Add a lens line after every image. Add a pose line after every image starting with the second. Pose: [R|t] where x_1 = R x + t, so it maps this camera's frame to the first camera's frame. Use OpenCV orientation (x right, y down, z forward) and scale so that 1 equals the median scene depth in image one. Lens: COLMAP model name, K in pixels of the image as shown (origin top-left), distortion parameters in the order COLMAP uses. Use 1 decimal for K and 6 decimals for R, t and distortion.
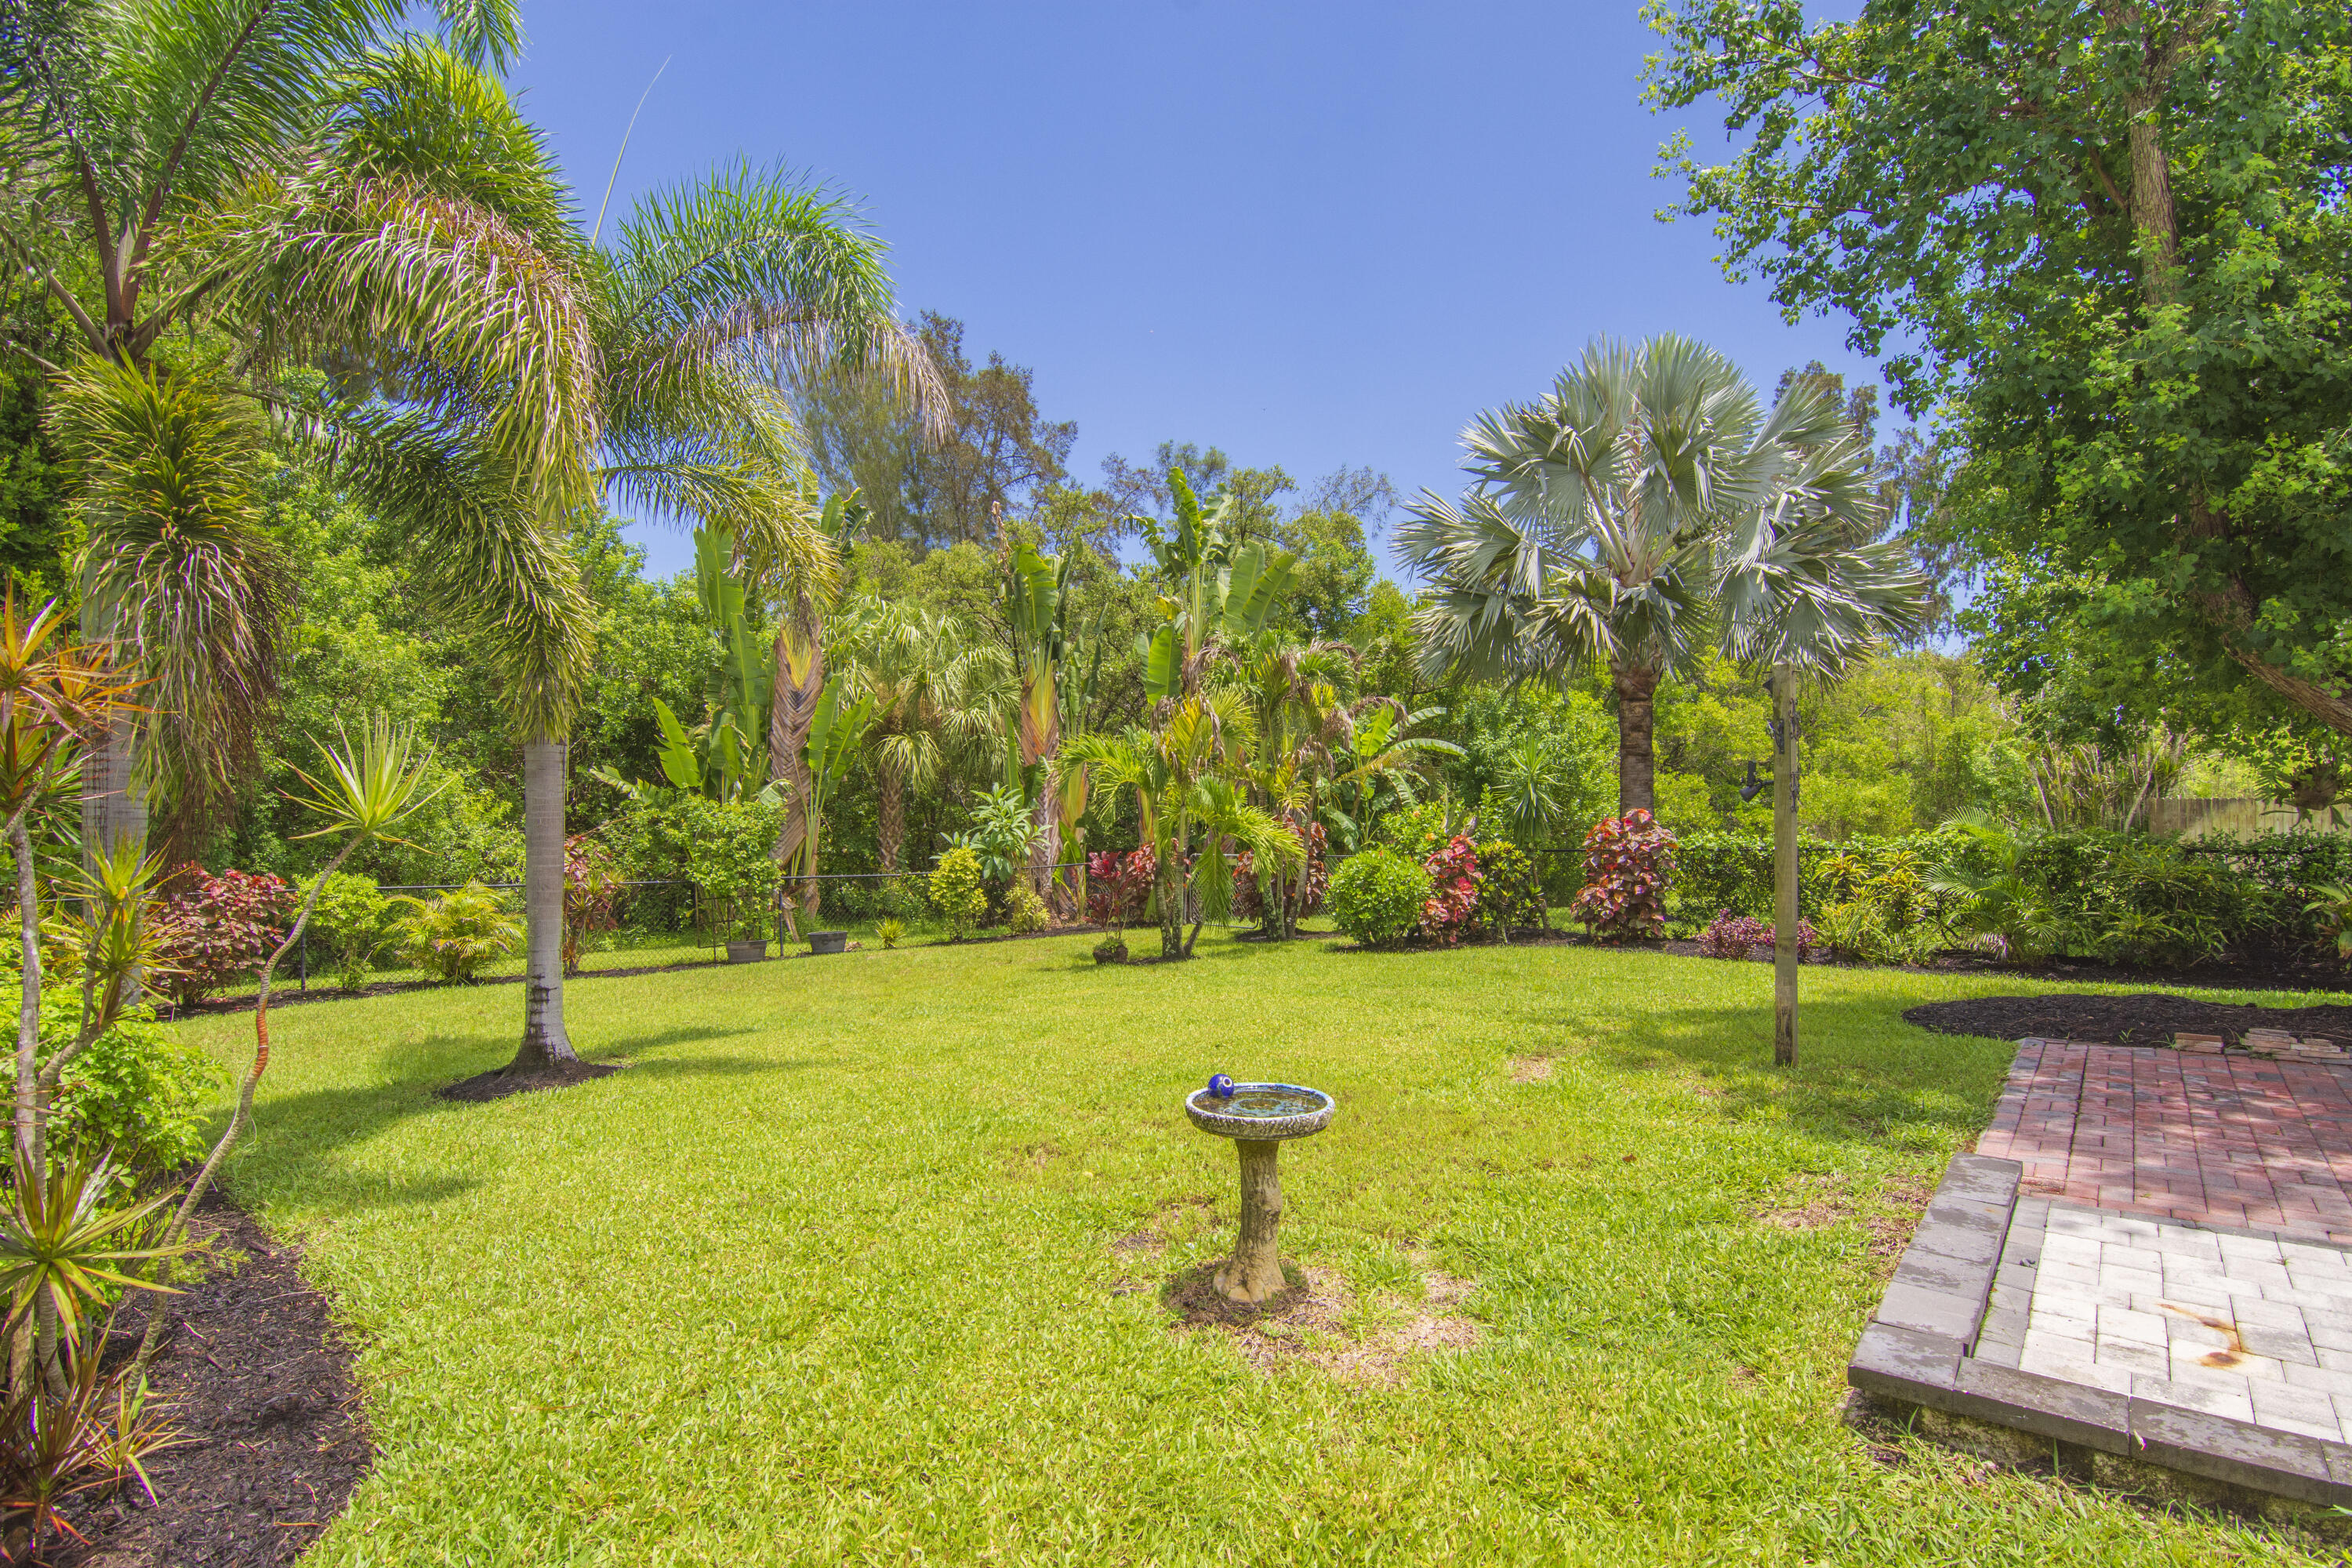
lens RADIAL K [[1144.7, 0, 1183.2], [0, 1144.7, 788.9], [0, 0, 1]] dist [-0.009104, -0.008973]
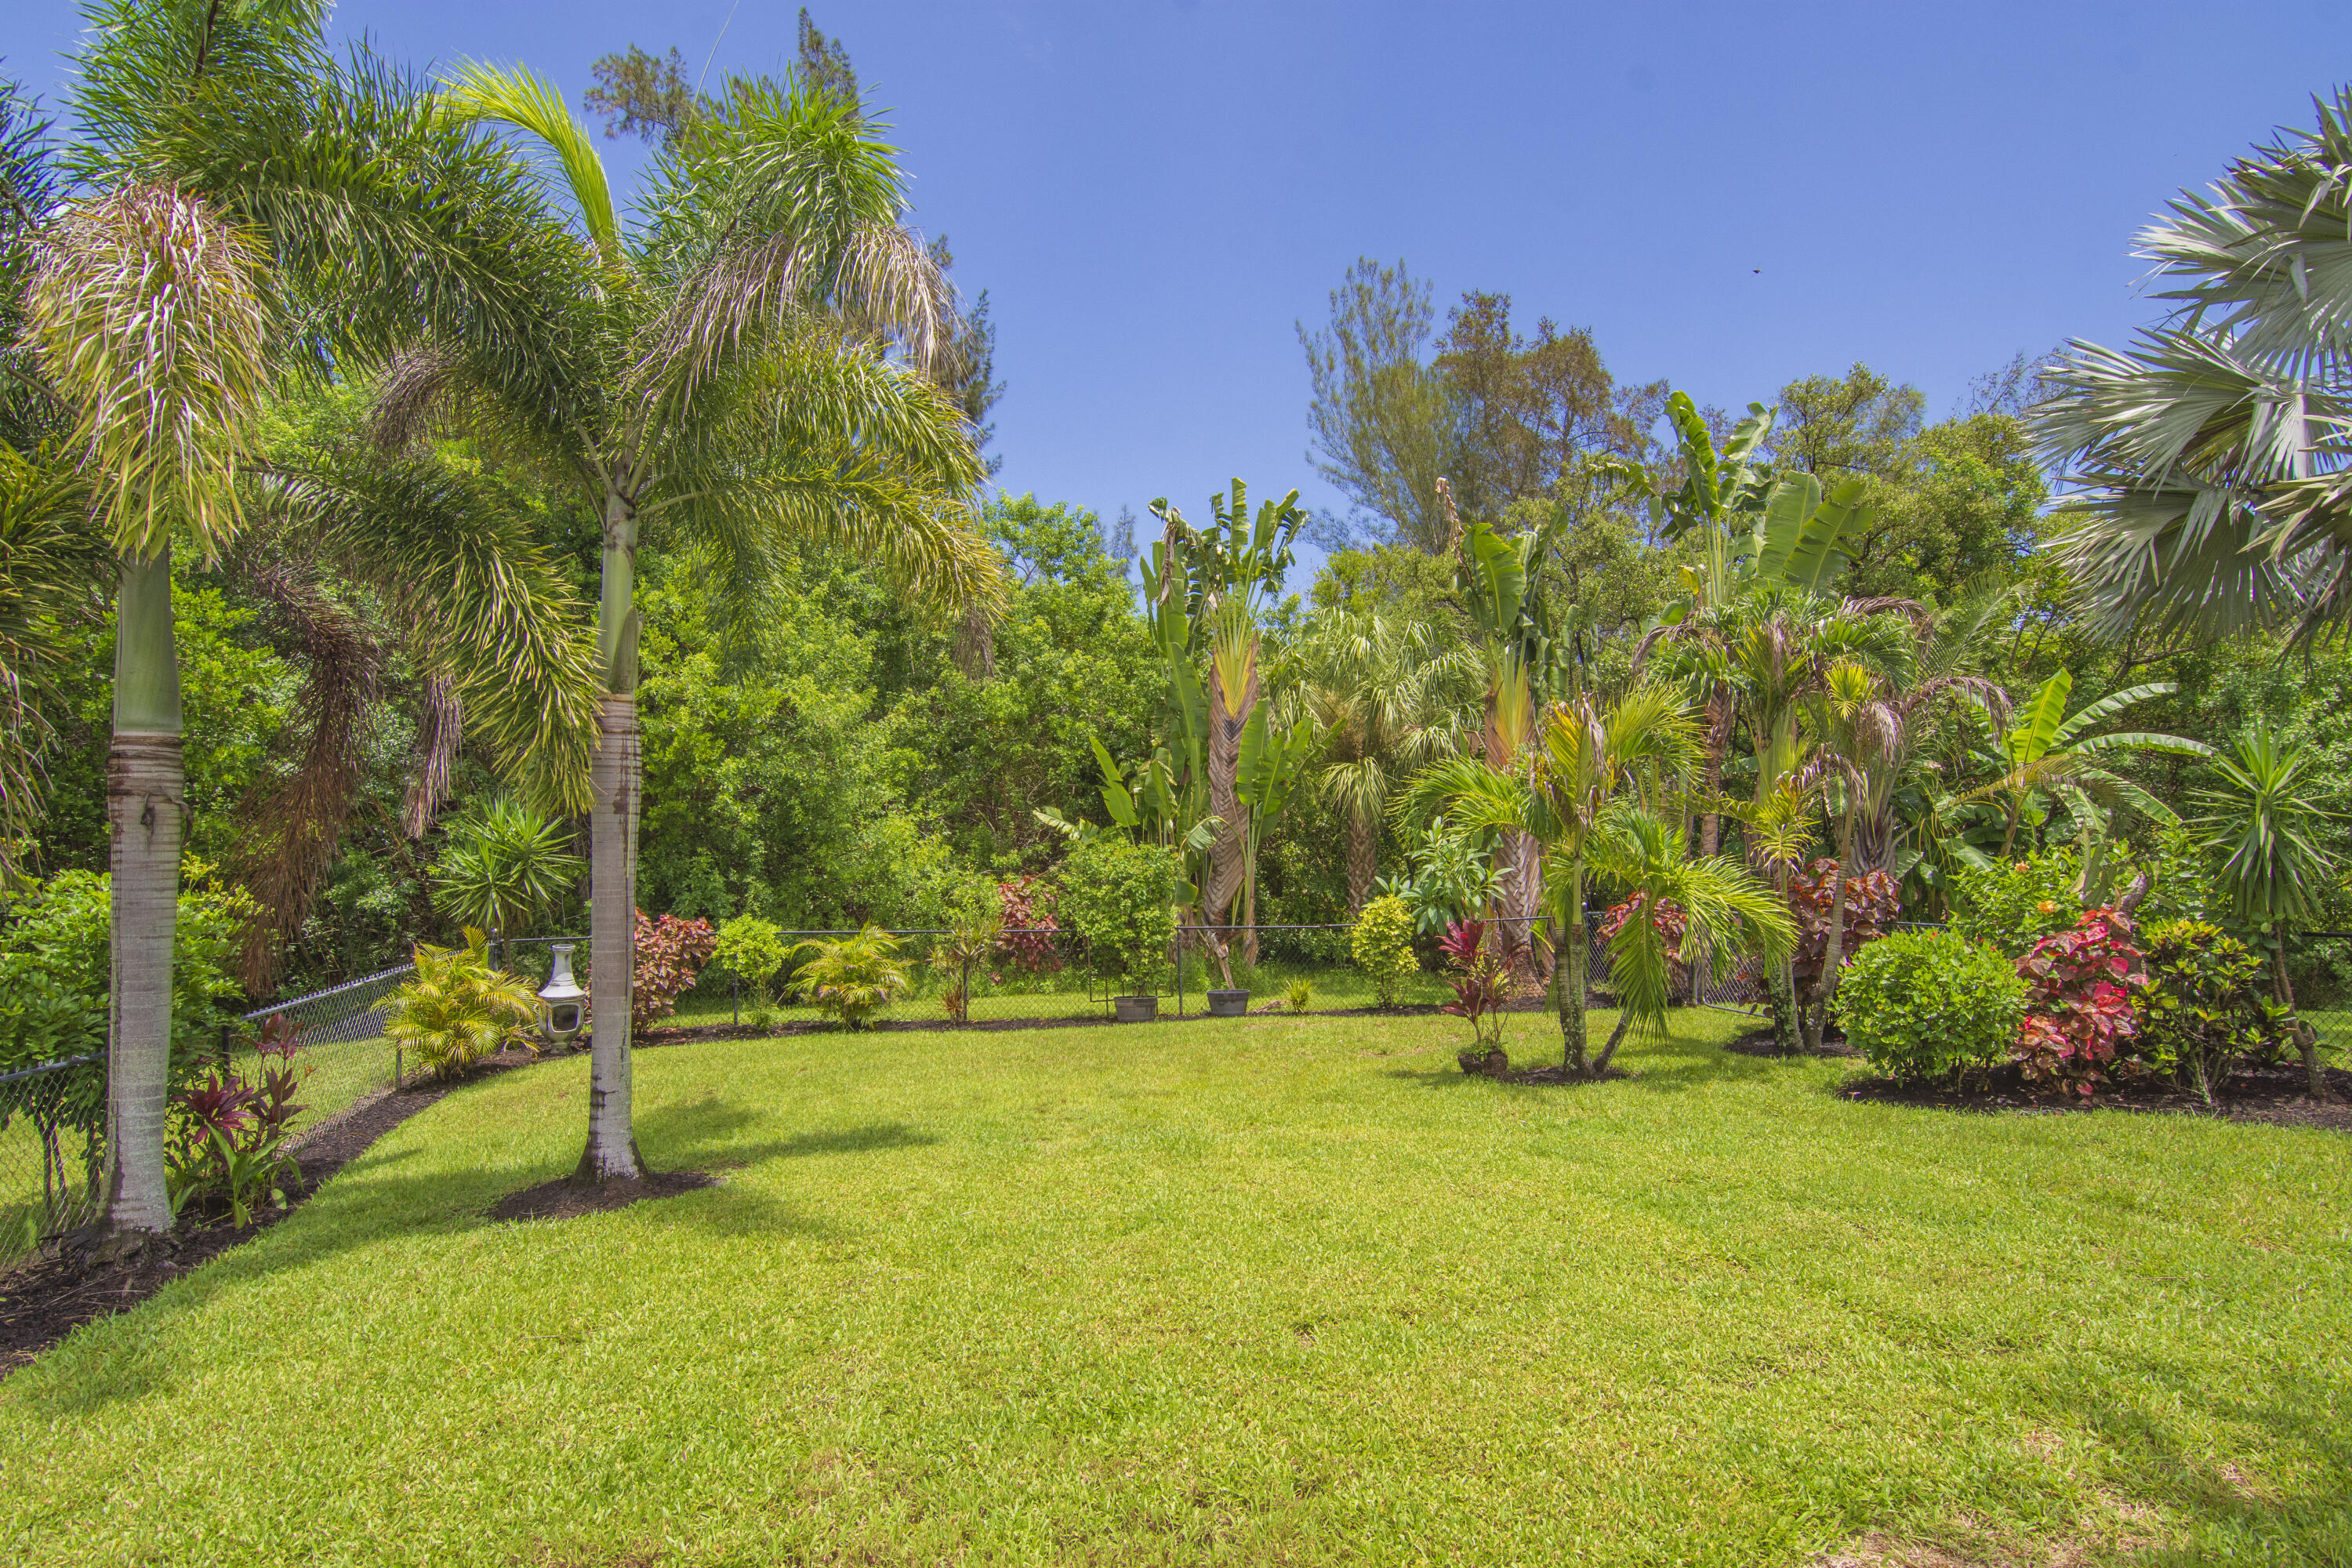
lens RADIAL K [[1144.7, 0, 1174.6], [0, 1144.7, 794.6], [0, 0, 1]] dist [-0.009104, -0.008973]
pose [[0.843631, -0.025090, -0.536337, 0.125086], [0.020324, 0.999684, -0.014797, -0.013609], [0.536539, 0.001582, 0.843874, 0.216839]]
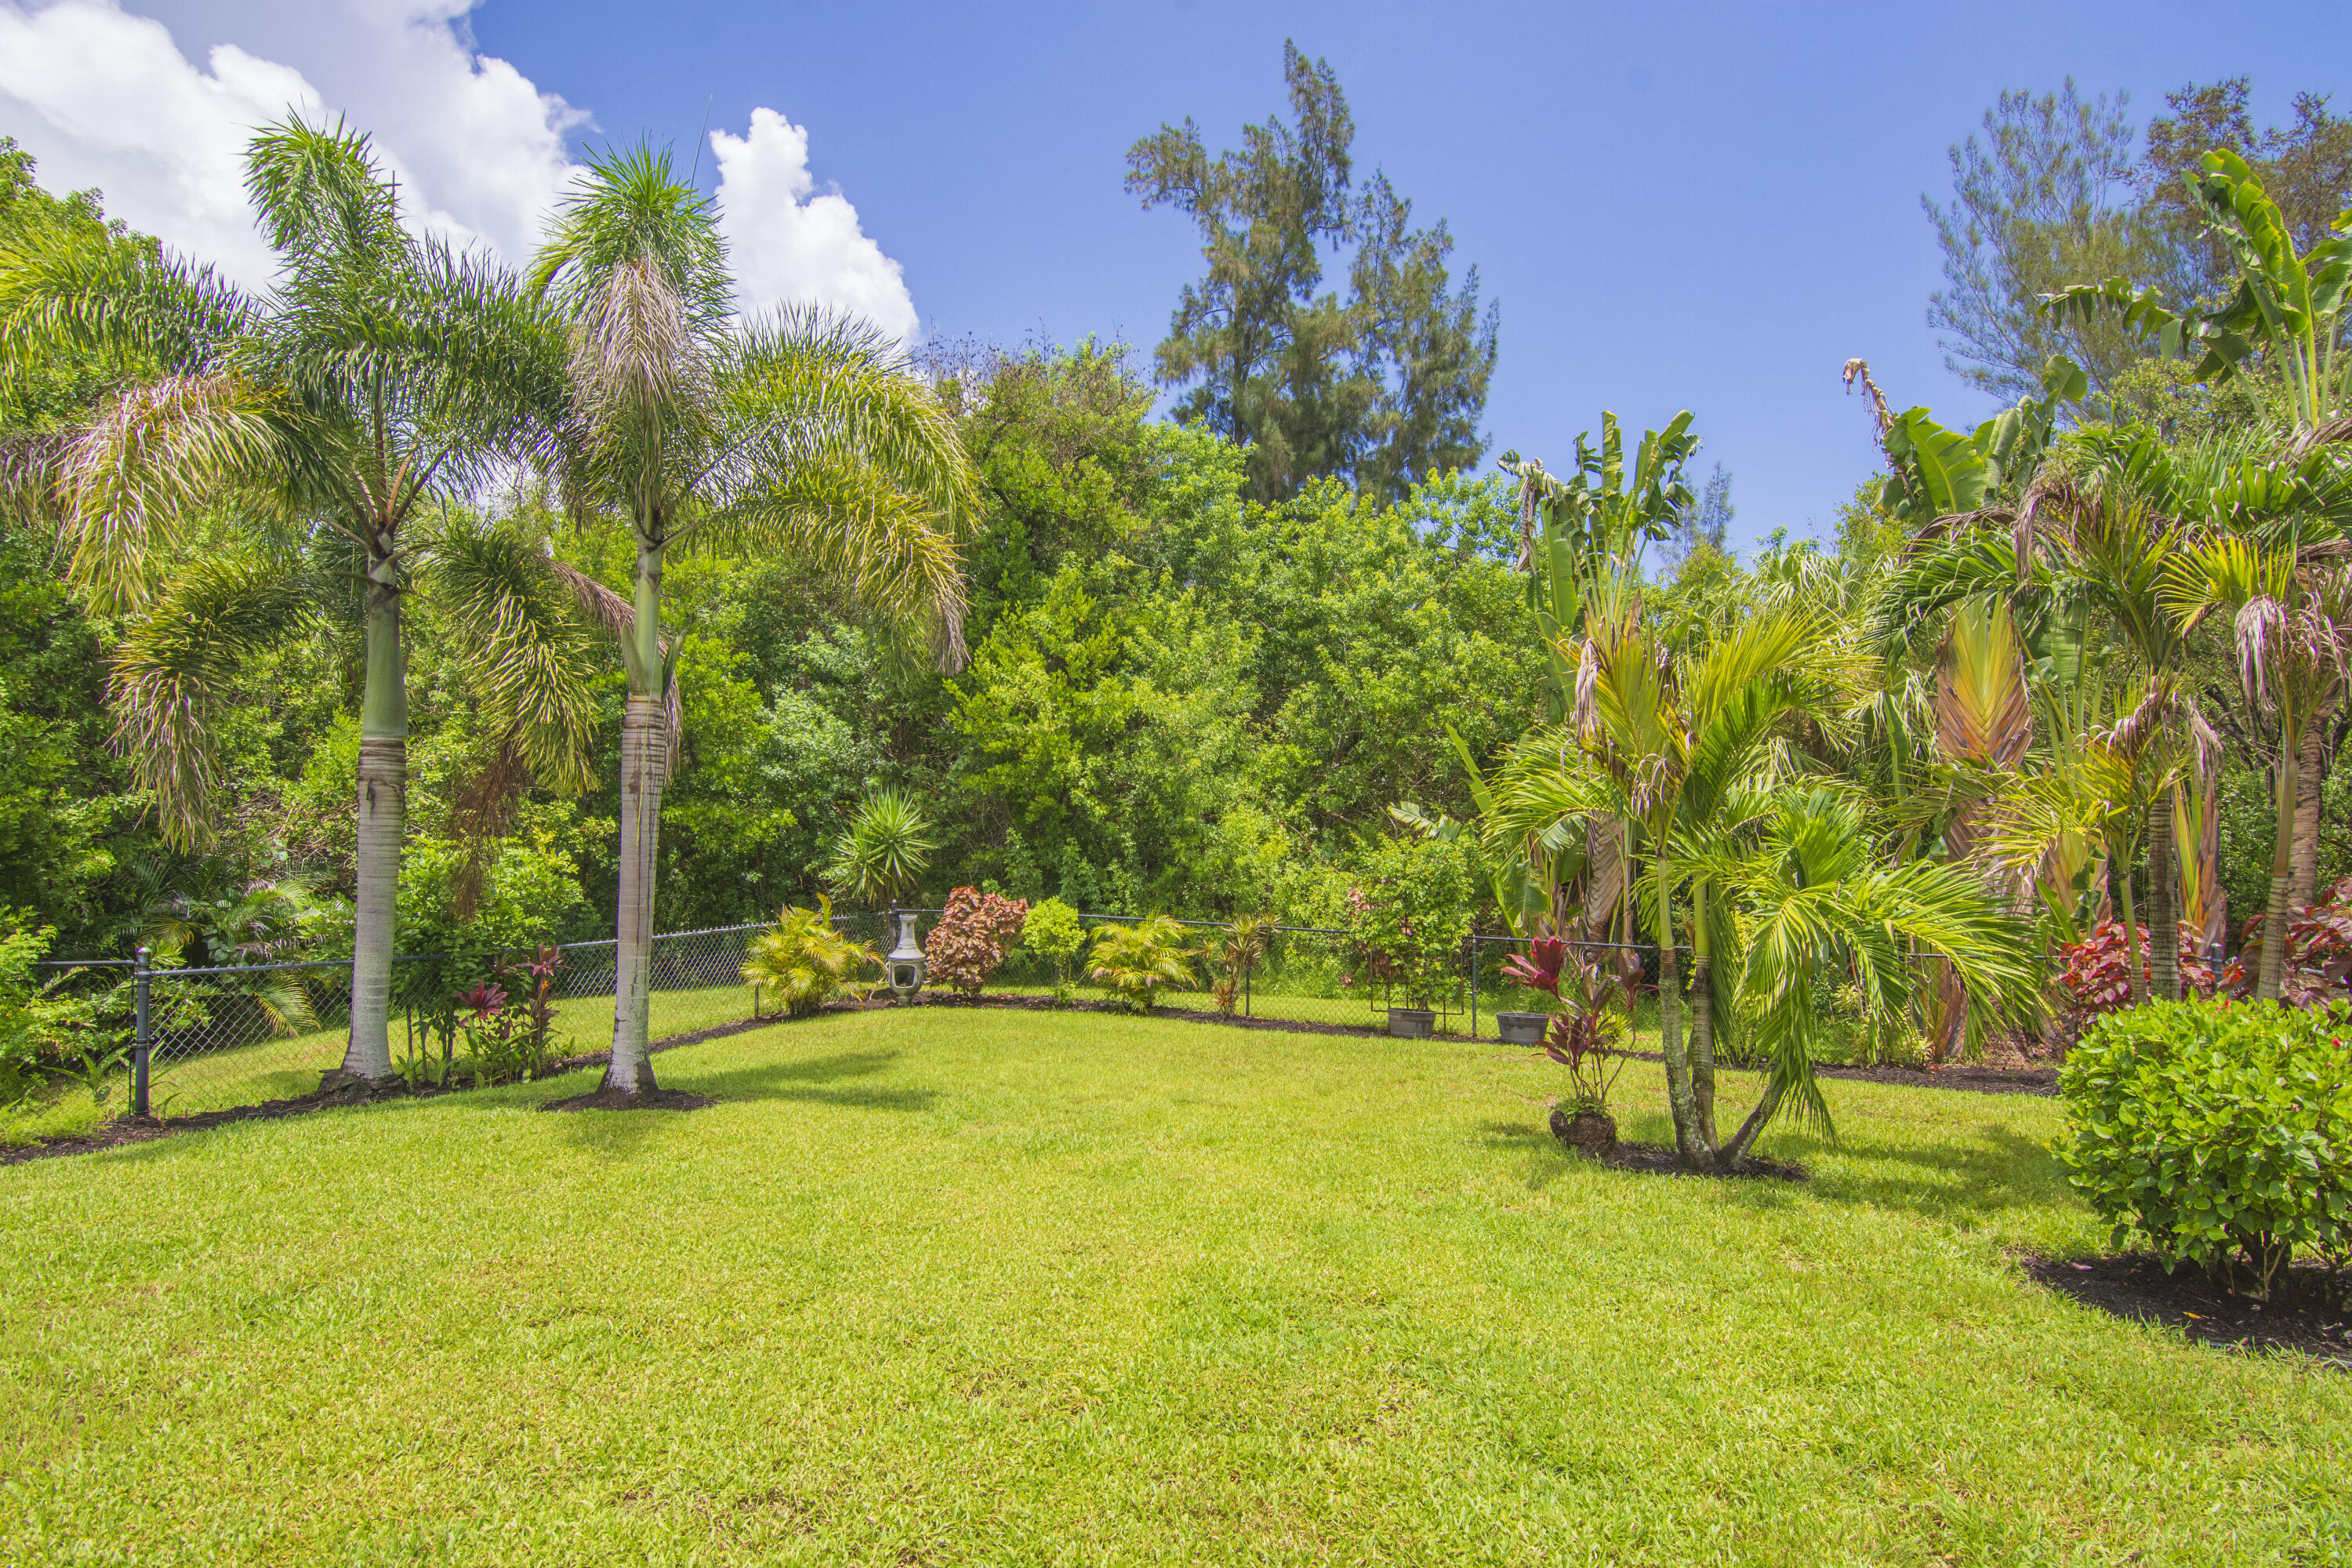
lens RADIAL K [[1144.7, 0, 1169.4], [0, 1144.7, 795.4], [0, 0, 1]] dist [-0.009104, -0.008973]
pose [[0.388497, -0.032840, -0.920865, 0.281148], [0.011789, 0.999460, -0.030669, 0.001398], [0.921375, 0.001059, 0.388674, 0.463710]]
